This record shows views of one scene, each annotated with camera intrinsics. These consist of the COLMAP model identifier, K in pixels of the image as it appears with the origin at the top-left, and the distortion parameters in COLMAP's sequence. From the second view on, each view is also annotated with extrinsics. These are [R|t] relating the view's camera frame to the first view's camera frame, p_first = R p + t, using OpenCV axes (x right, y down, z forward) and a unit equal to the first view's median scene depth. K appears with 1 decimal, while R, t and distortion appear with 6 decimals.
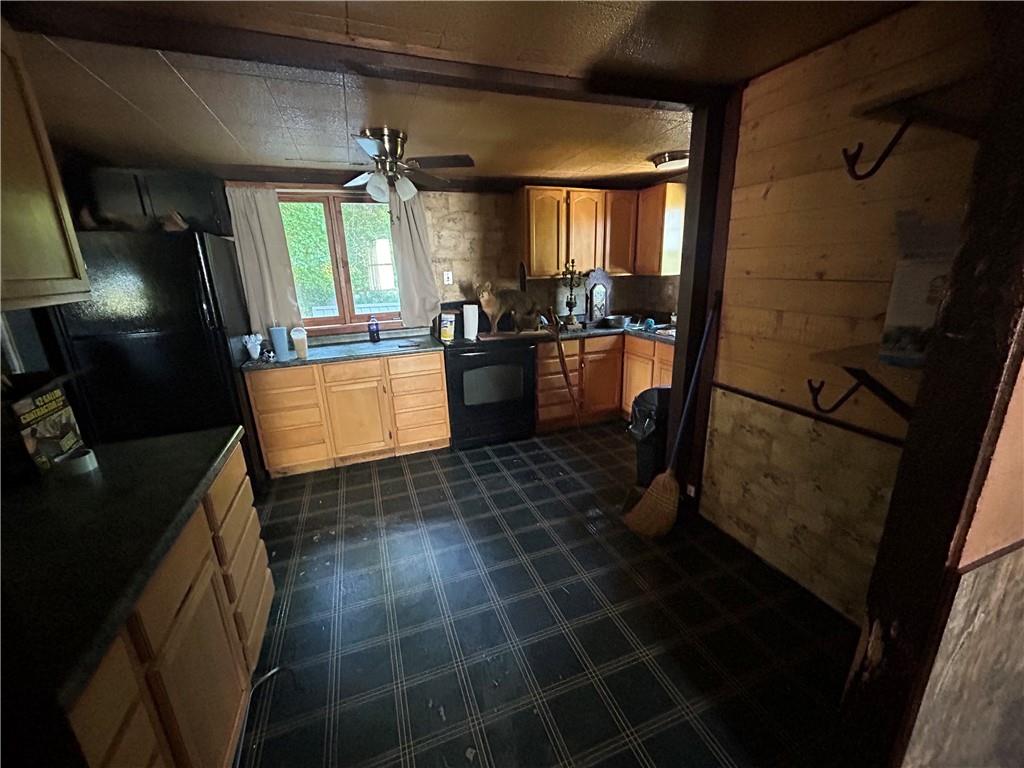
lens RADIAL K [[411.2, 0, 511.7], [0, 411.2, 383.3], [0, 0, 1]] dist [-0.002278, -0.000022]
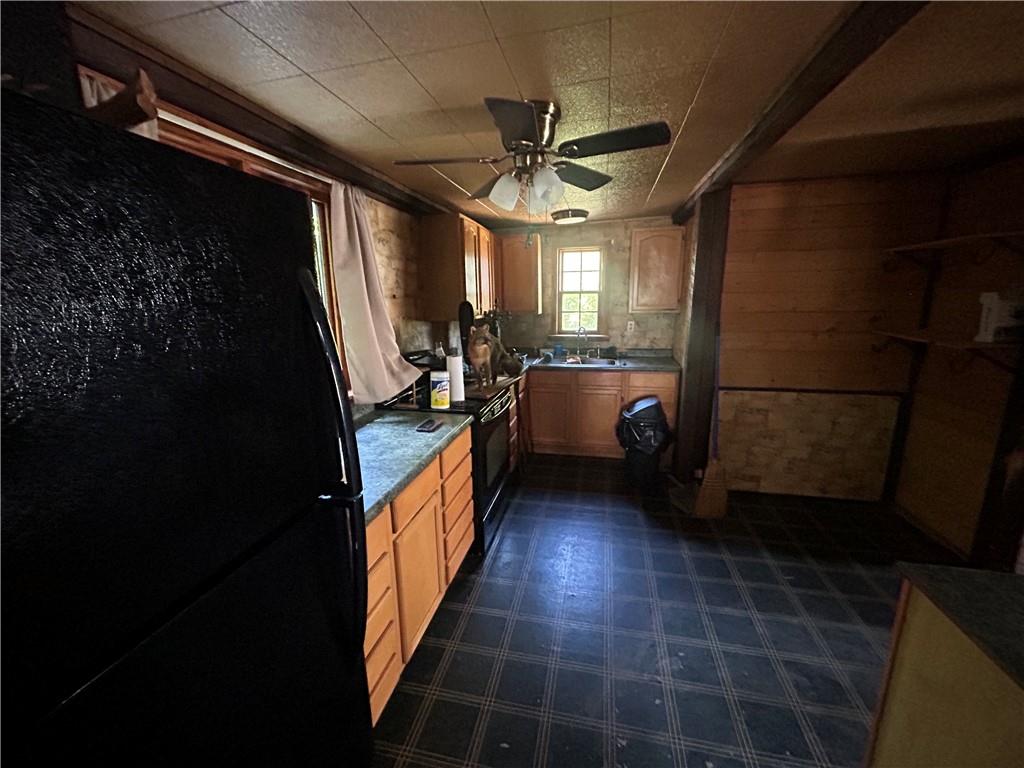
lens RADIAL K [[411.2, 0, 510.9], [0, 411.2, 382.4], [0, 0, 1]] dist [-0.002278, -0.000022]
pose [[0.549946, -0.154071, 0.820866, -1.028897], [0.233512, 0.972006, 0.025995, -0.215910], [-0.801892, 0.177386, 0.570529, 0.771019]]
